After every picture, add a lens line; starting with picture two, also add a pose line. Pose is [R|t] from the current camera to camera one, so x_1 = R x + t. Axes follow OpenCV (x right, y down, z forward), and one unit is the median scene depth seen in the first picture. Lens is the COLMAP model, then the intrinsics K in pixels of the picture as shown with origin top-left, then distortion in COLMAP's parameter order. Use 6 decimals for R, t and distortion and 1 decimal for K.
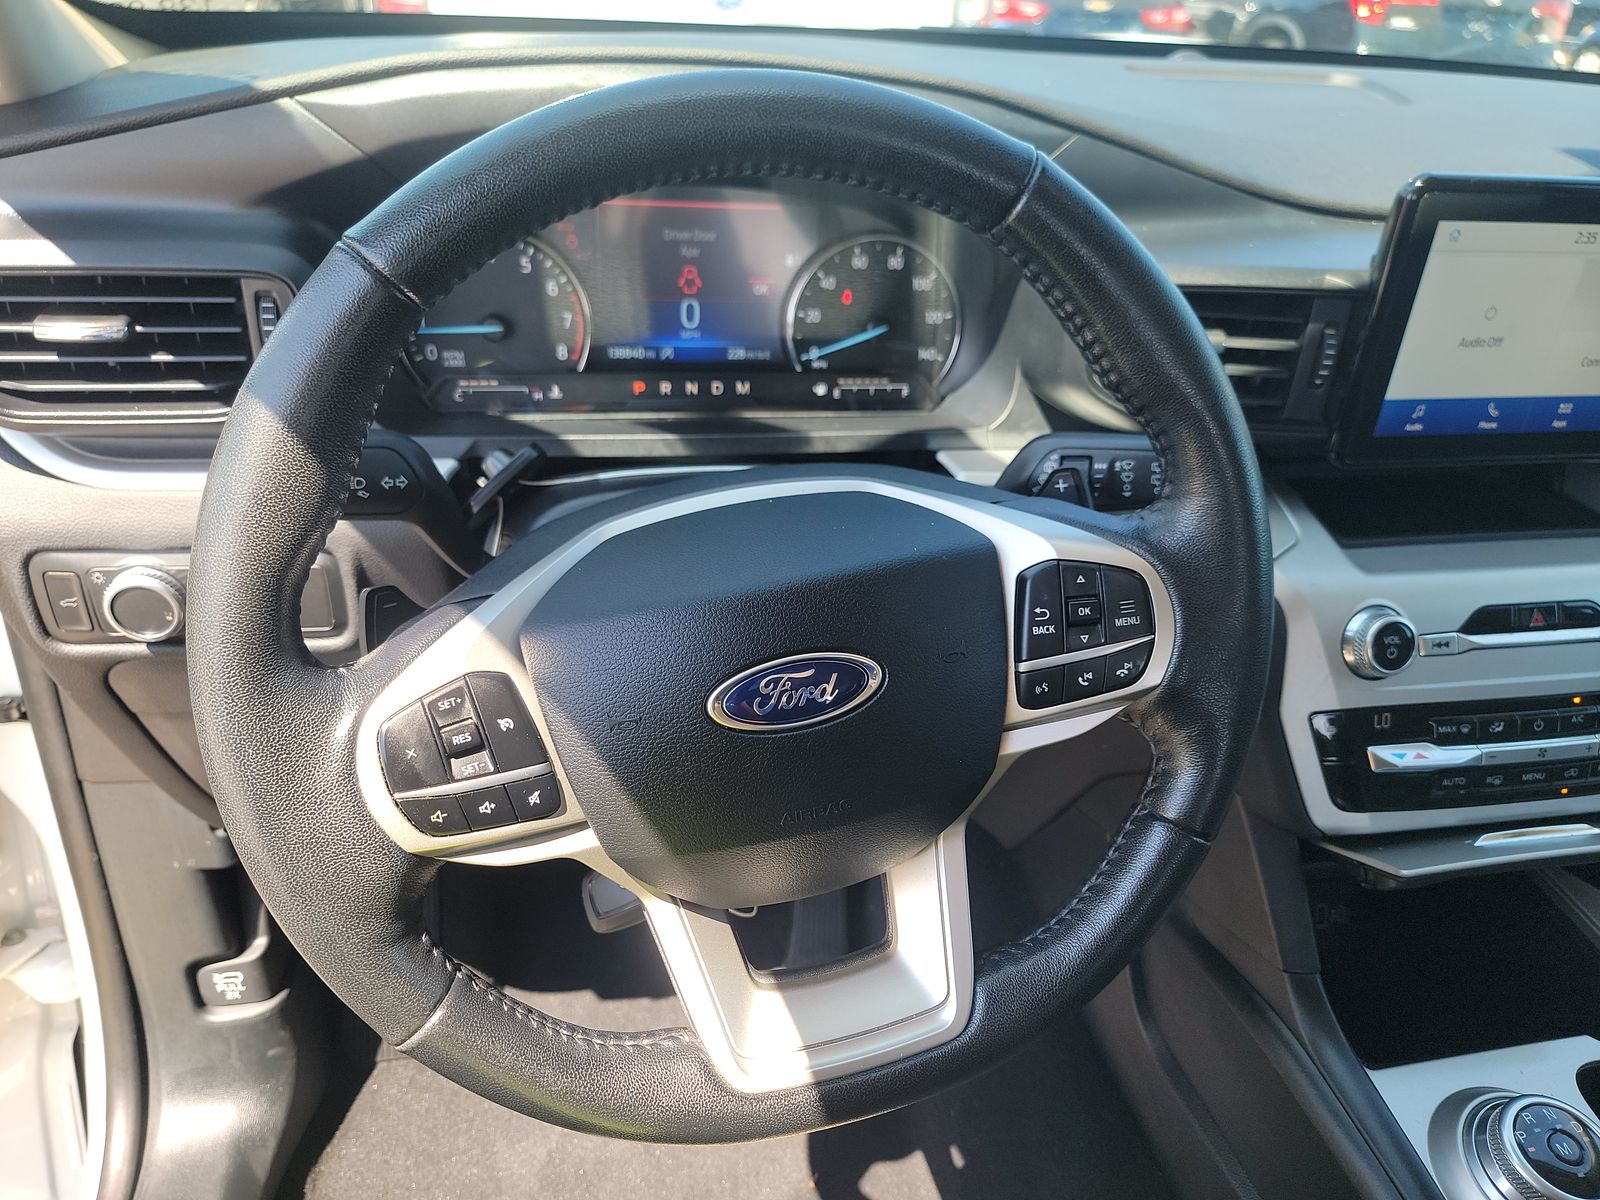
lens RADIAL K [[1117.0, 0, 808.9], [0, 1117.0, 606.7], [0, 0, 1]] dist [0.028564, -0.026032]
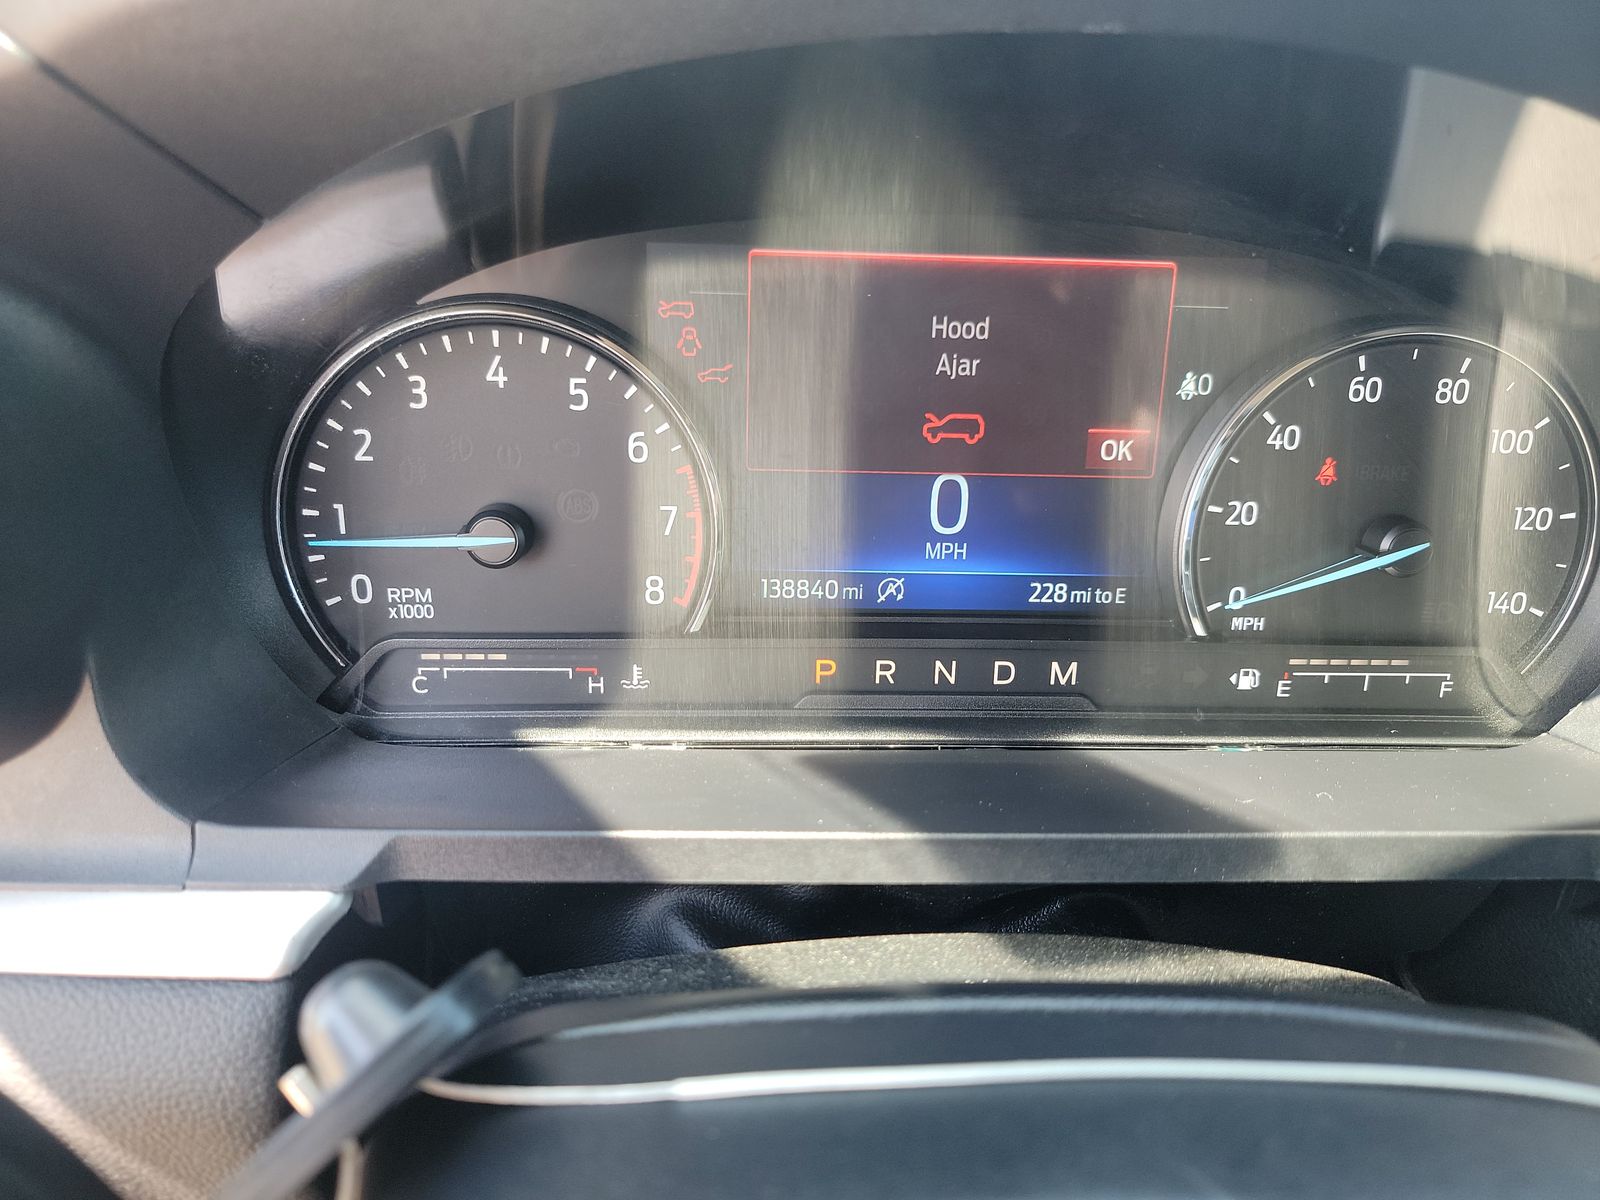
lens RADIAL K [[1117.0, 0, 796.9], [0, 1117.0, 597.9], [0, 0, 1]] dist [0.028564, -0.026032]
pose [[0.986374, 0.030757, -0.161619, -0.142047], [-0.051362, 0.990839, -0.124900, -0.256326], [0.156296, 0.131499, 0.978917, 0.866621]]
